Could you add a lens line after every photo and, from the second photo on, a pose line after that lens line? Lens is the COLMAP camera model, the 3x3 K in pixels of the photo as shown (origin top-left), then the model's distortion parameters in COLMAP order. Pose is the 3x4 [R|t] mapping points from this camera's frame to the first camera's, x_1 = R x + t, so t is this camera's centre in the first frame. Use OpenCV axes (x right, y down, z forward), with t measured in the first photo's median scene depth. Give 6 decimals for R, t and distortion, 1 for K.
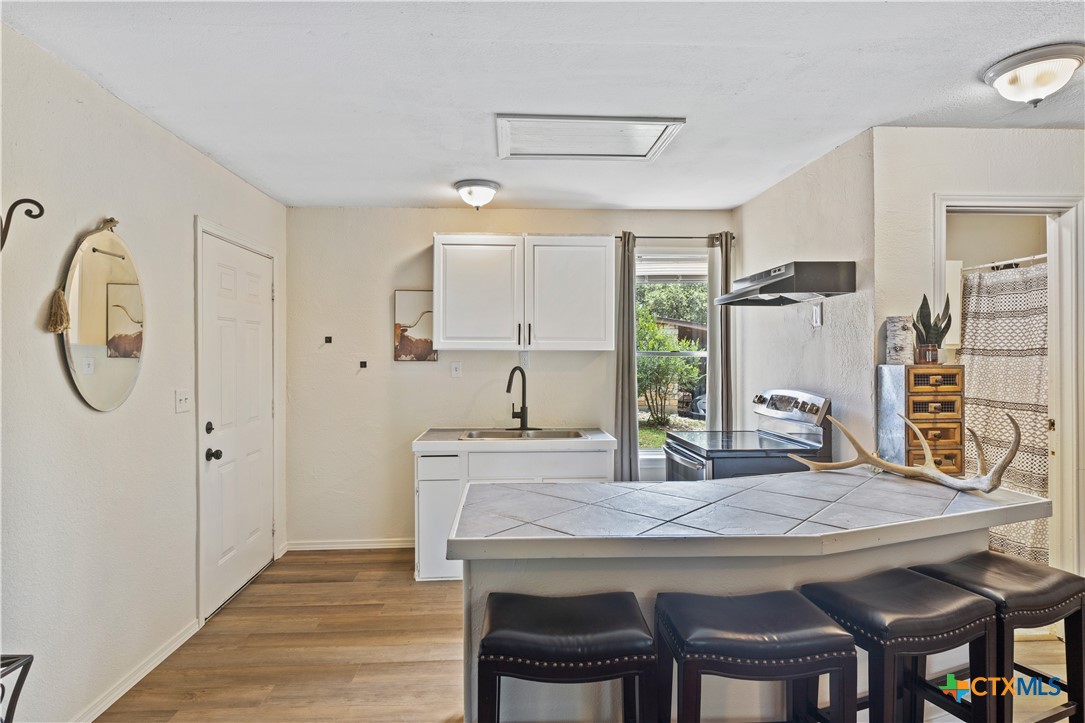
lens RADIAL K [[601.7, 0, 541.1], [0, 601.7, 358.5], [0, 0, 1]] dist [-0.002190, -0.000325]
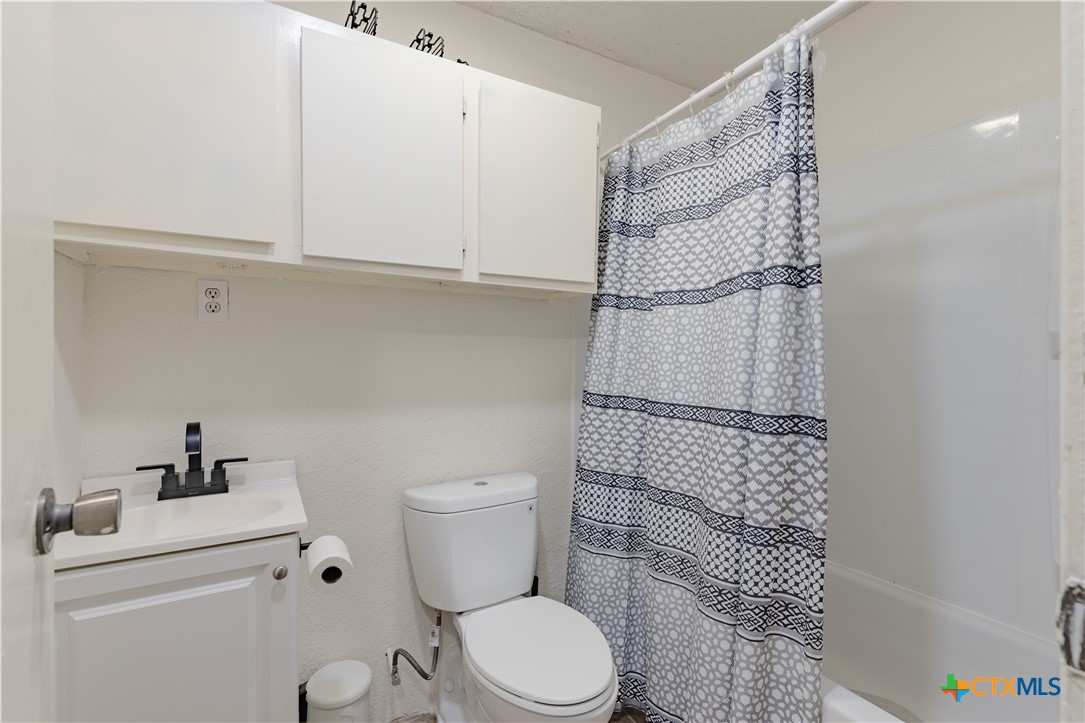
lens RADIAL K [[485.7, 0, 543.9], [0, 485.7, 362.5], [0, 0, 1]] dist [0.001590, 0.000018]
pose [[0.898244, 0.002237, 0.439491, 0.499996], [-0.003676, 0.999990, 0.002423, 0.038937], [-0.439481, -0.003792, 0.898244, 0.684087]]
